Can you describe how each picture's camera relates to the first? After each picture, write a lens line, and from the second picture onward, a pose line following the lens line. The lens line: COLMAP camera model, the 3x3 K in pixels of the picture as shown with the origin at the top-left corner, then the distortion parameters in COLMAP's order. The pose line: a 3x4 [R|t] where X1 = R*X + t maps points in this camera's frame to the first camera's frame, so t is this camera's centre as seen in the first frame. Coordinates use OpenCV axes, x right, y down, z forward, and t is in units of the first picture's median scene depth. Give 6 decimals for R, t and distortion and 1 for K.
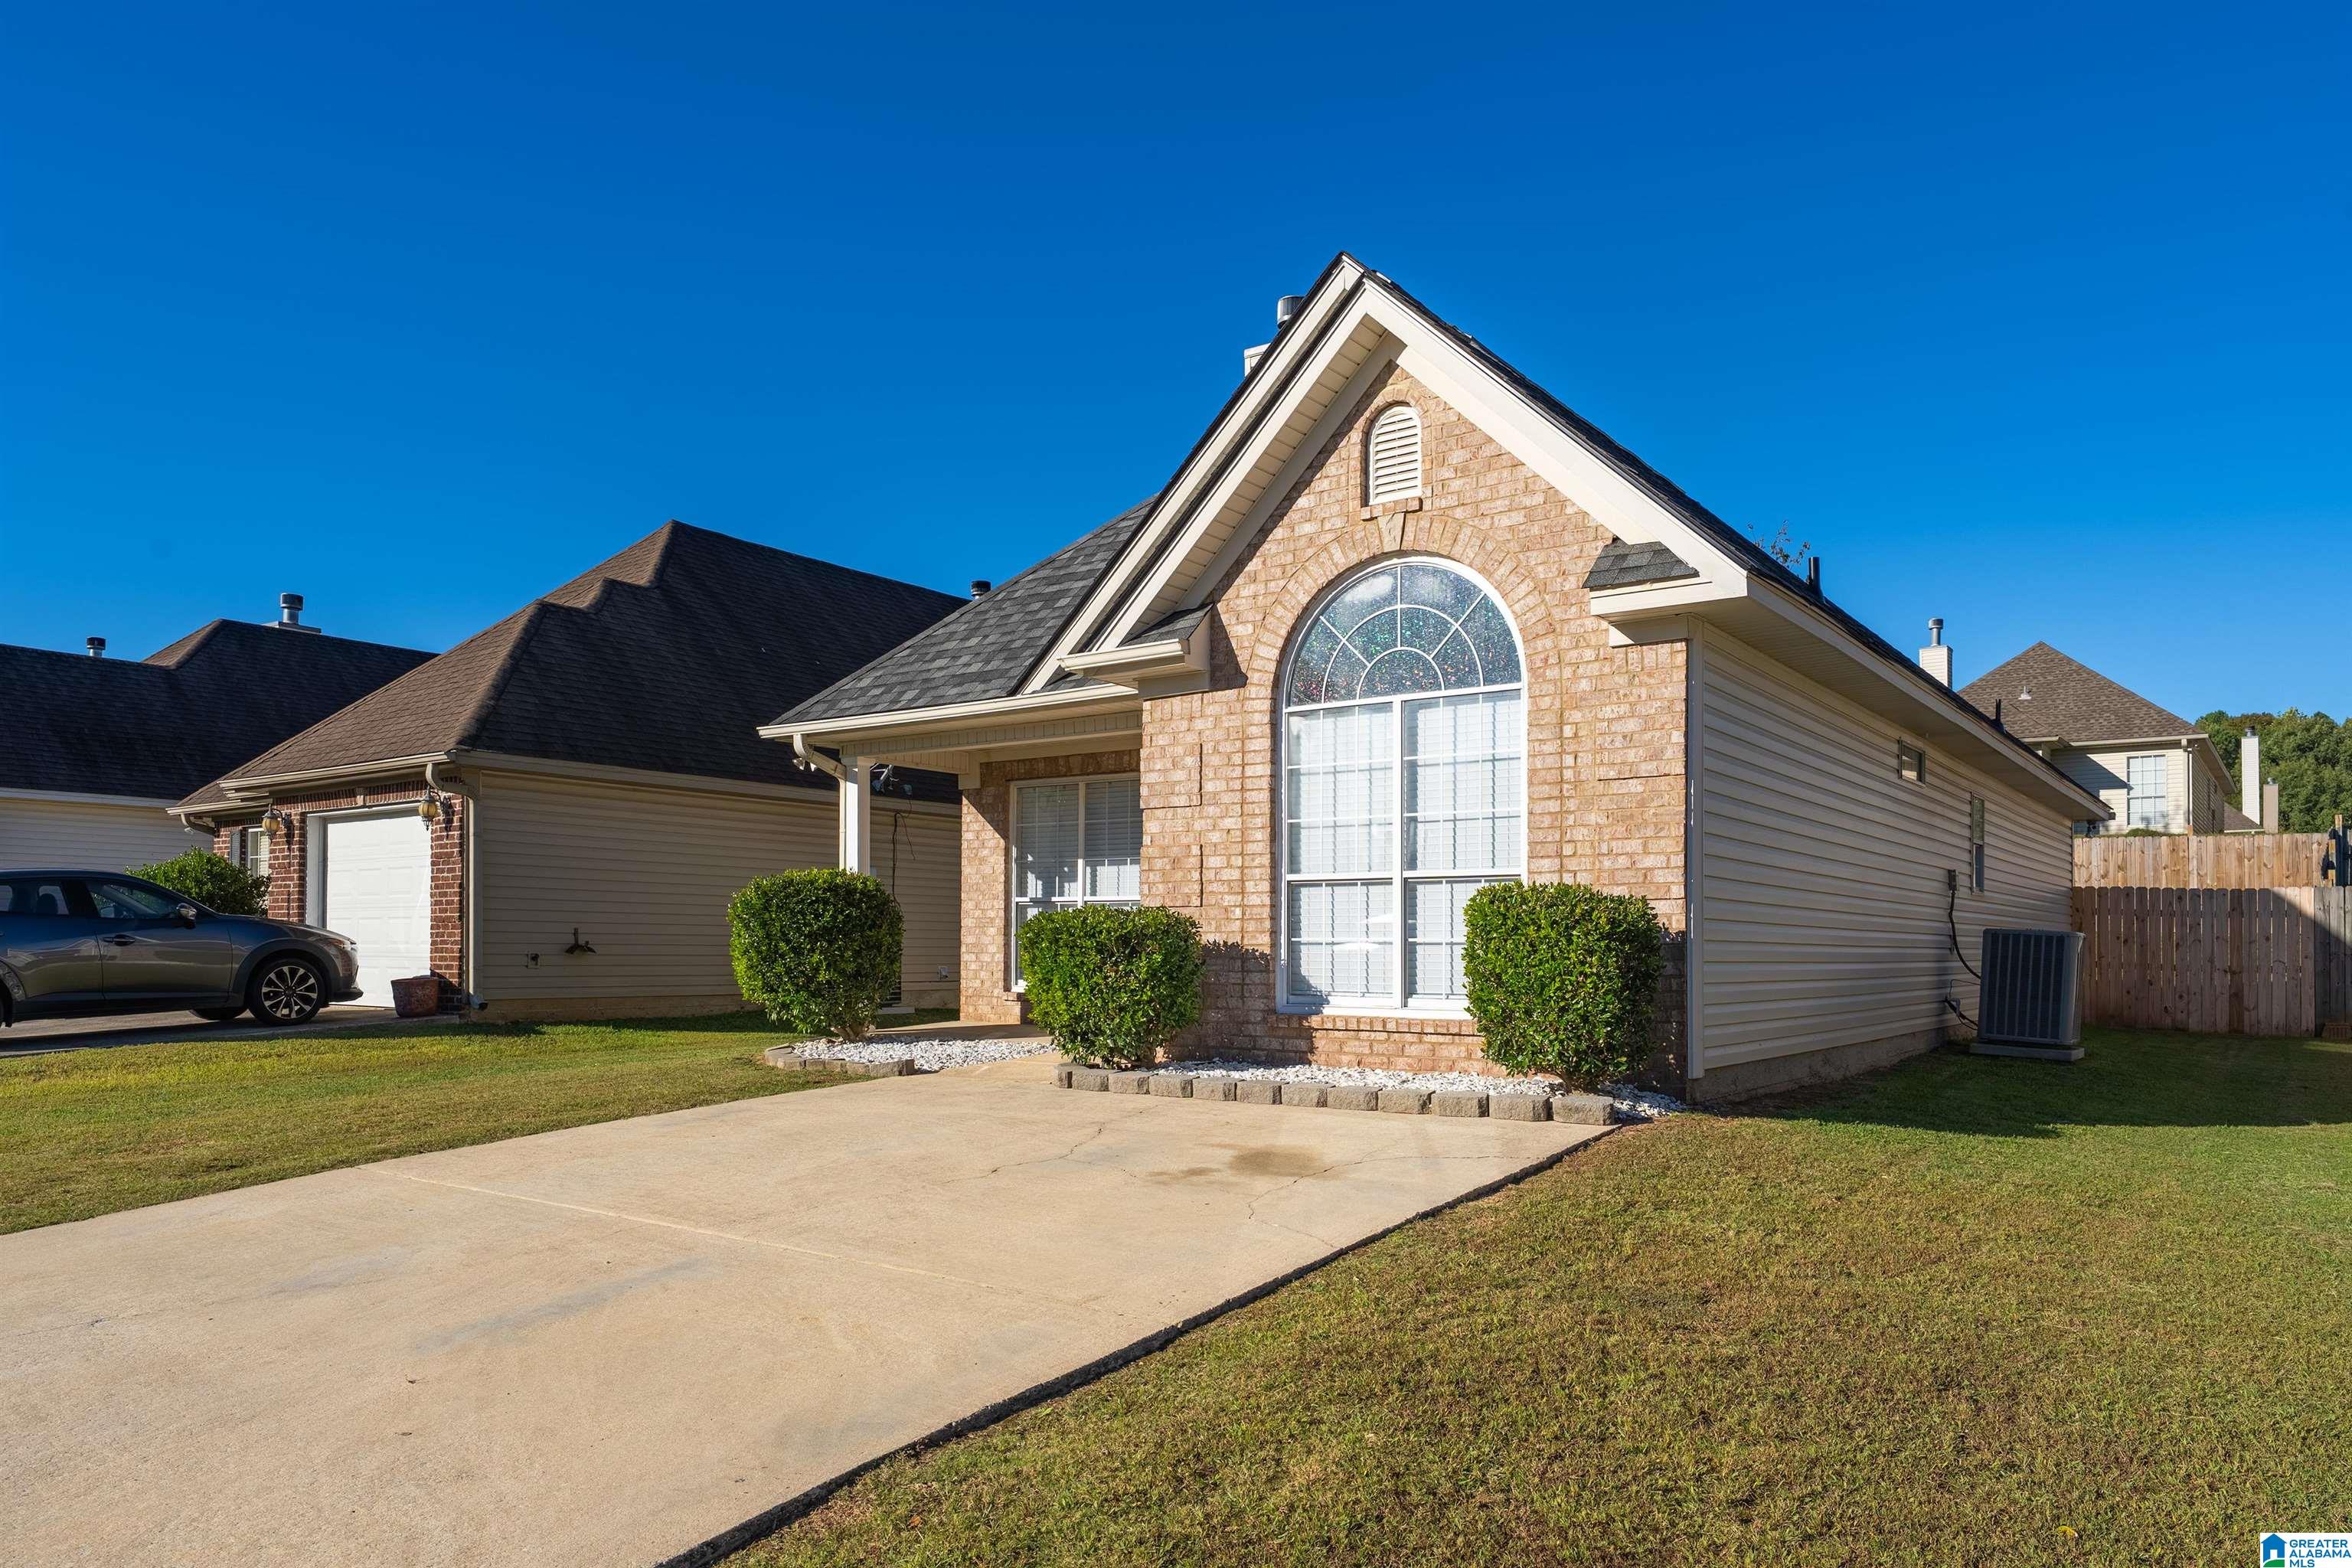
lens RADIAL K [[1566.8, 0, 1178.7], [0, 1566.8, 955.3], [0, 0, 1]] dist [-0.000747, -0.000596]
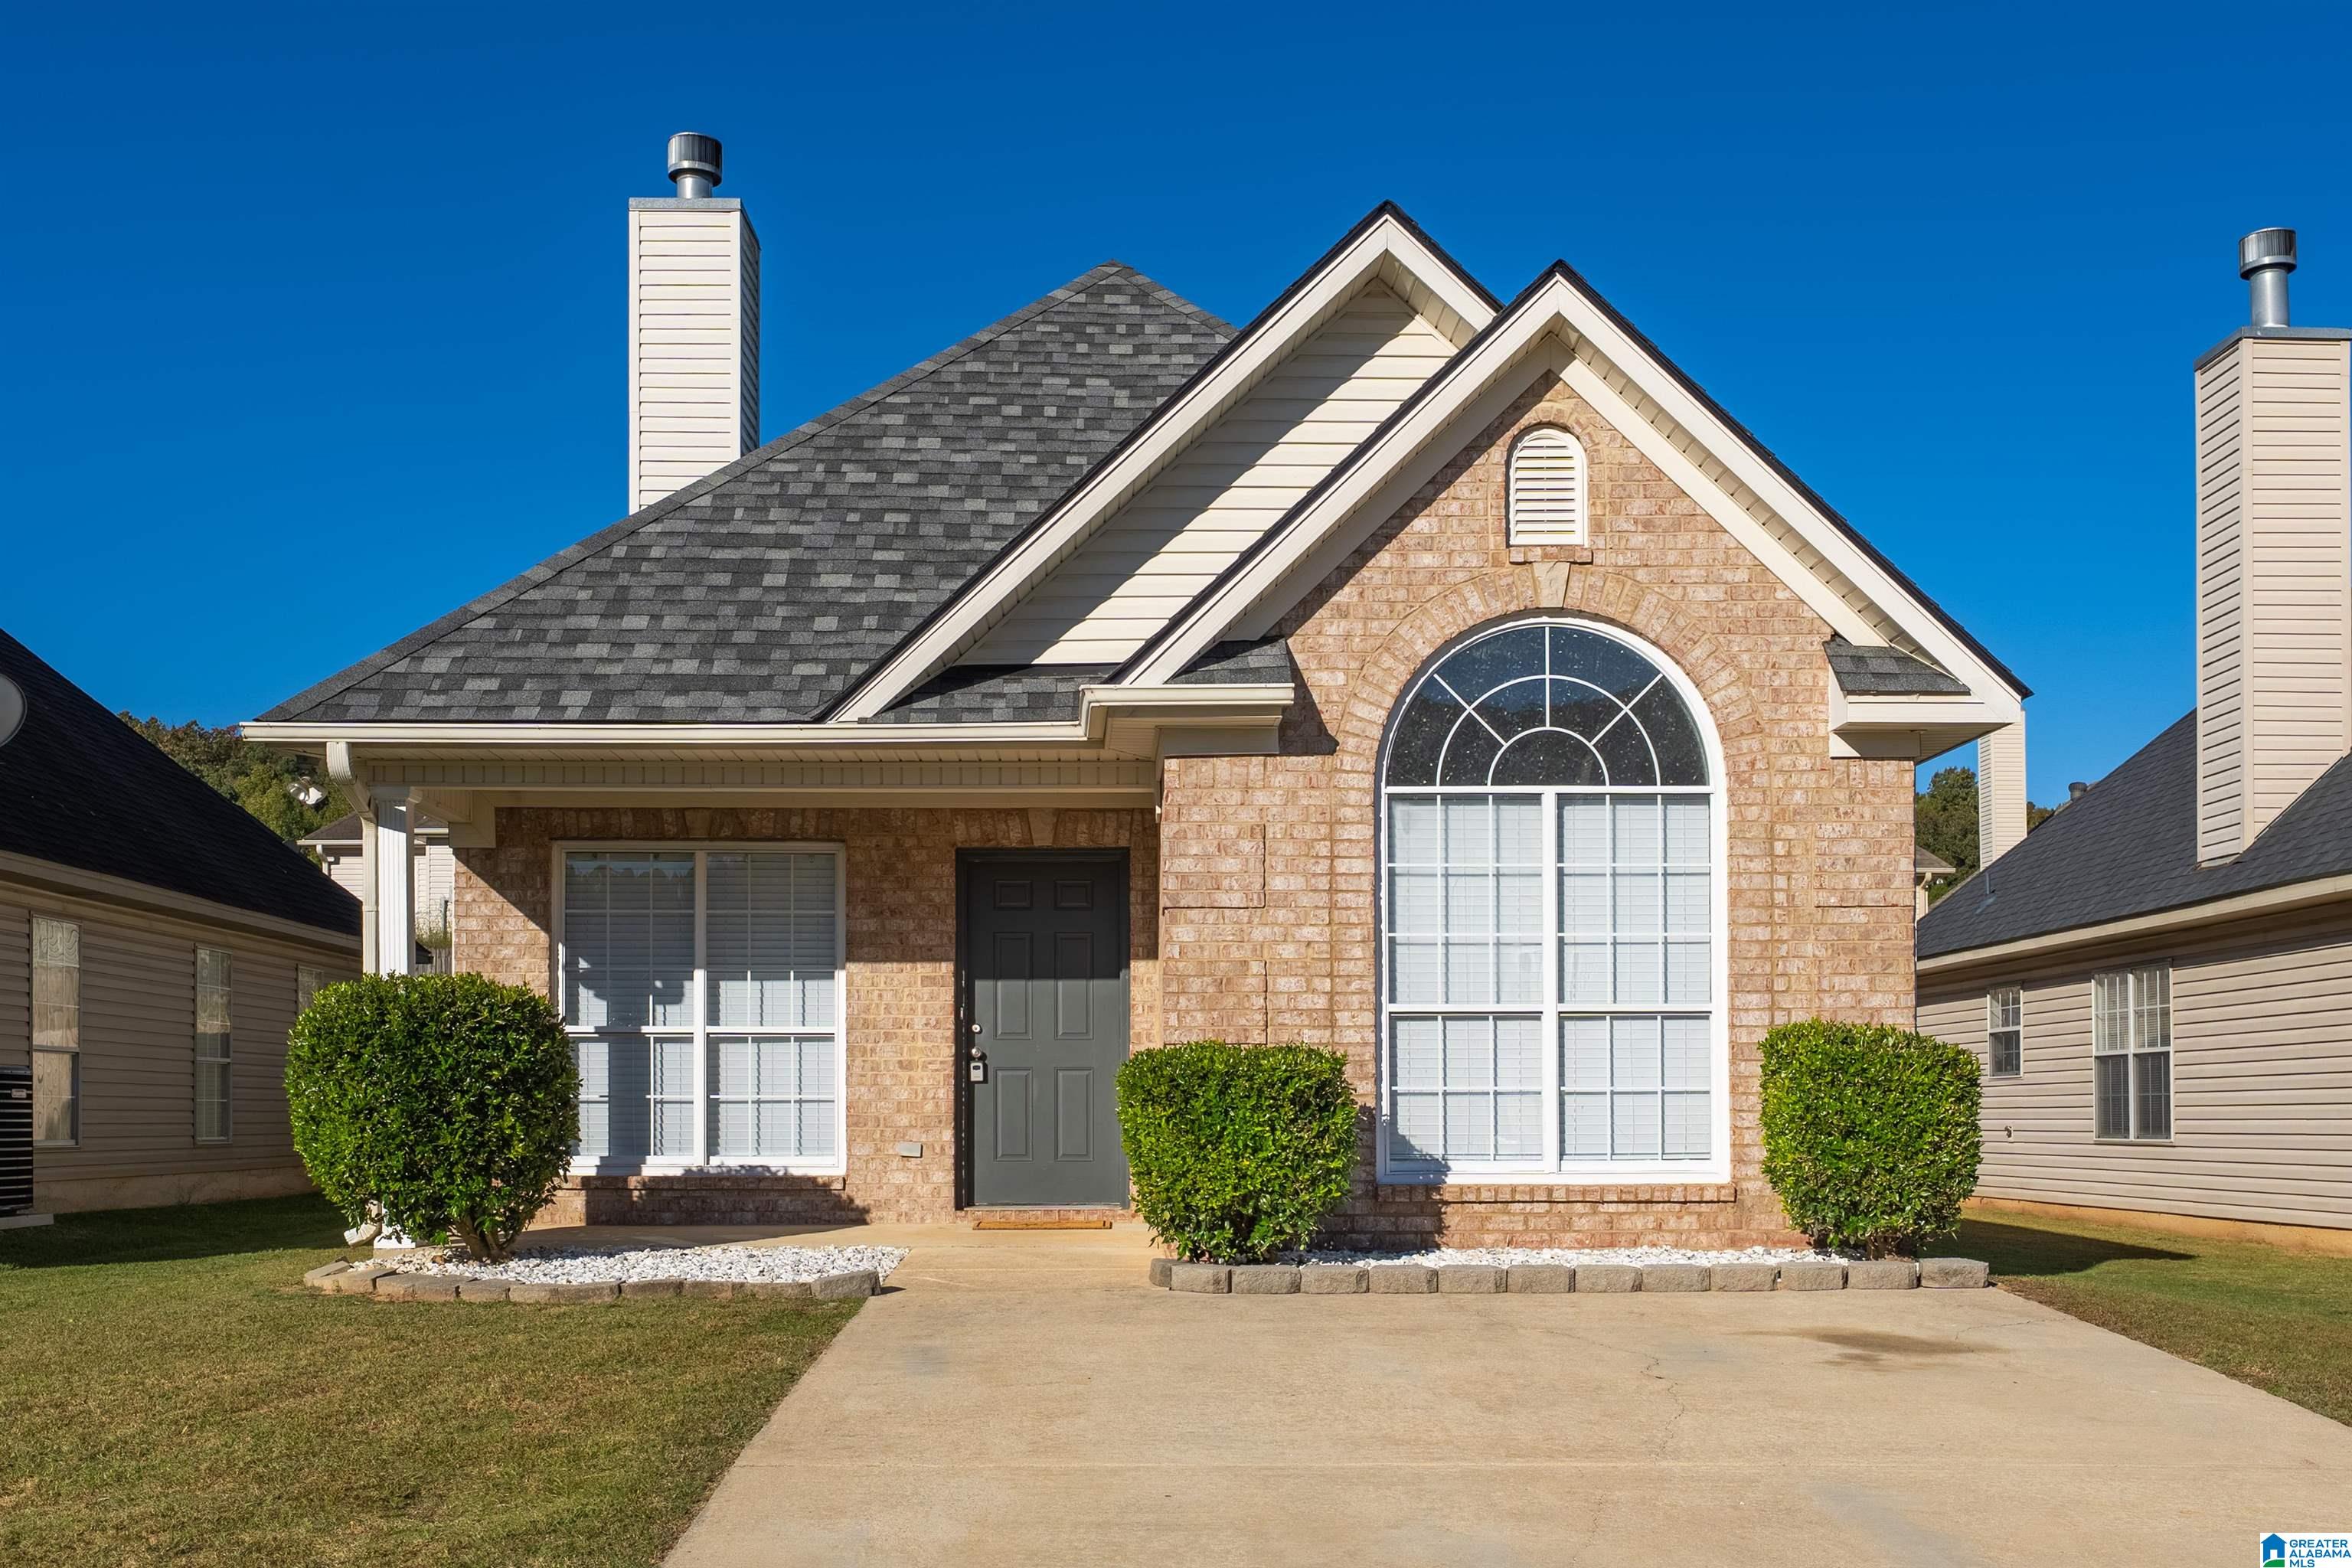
lens RADIAL K [[2355.7, 0, 1172.1], [0, 2355.7, 1130.3], [0, 0, 1]] dist [0.004250, -0.002156]
pose [[0.793662, -0.009338, 0.608287, -0.733695], [0.008448, 0.999955, 0.004328, 0.004688], [-0.608300, 0.001705, 0.793705, 0.148833]]
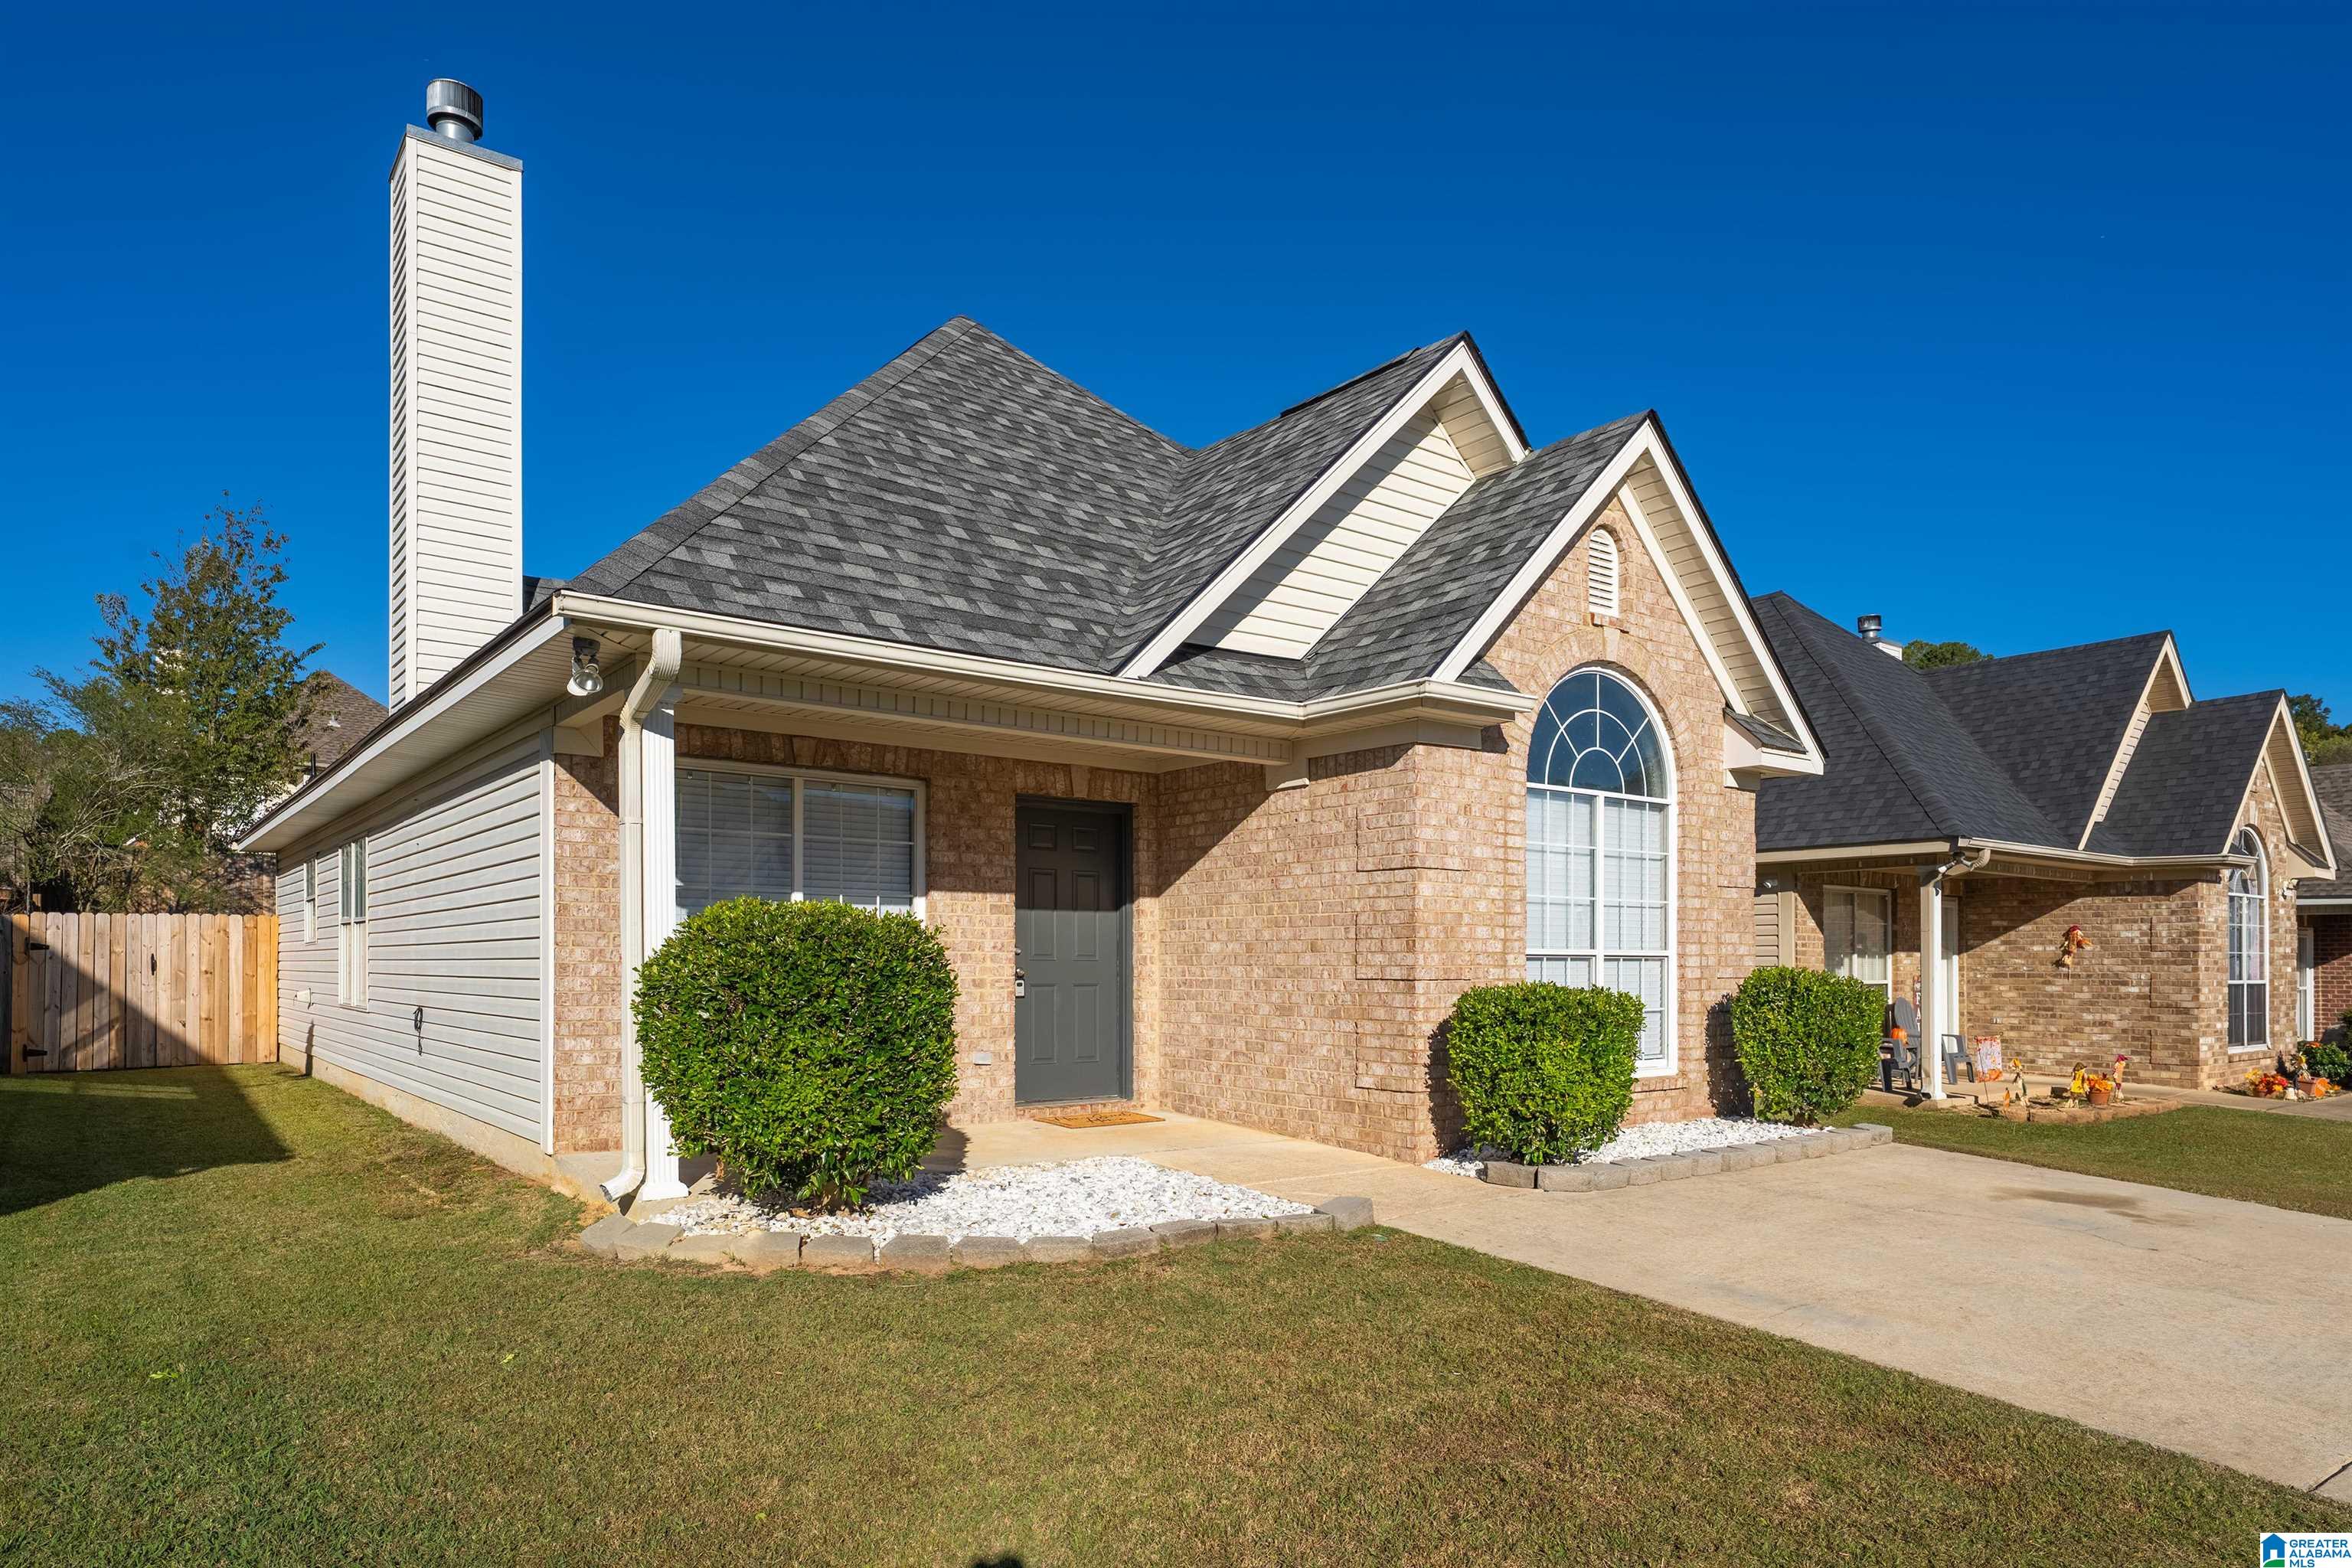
lens RADIAL K [[1422.8, 0, 1175.0], [0, 1422.8, 976.8], [0, 0, 1]] dist [0.004510, 0.000456]
pose [[0.279221, -0.011086, 0.960163, -0.886593], [0.002390, 0.999938, 0.010851, -0.044545], [-0.960224, -0.000735, 0.279230, 0.977876]]
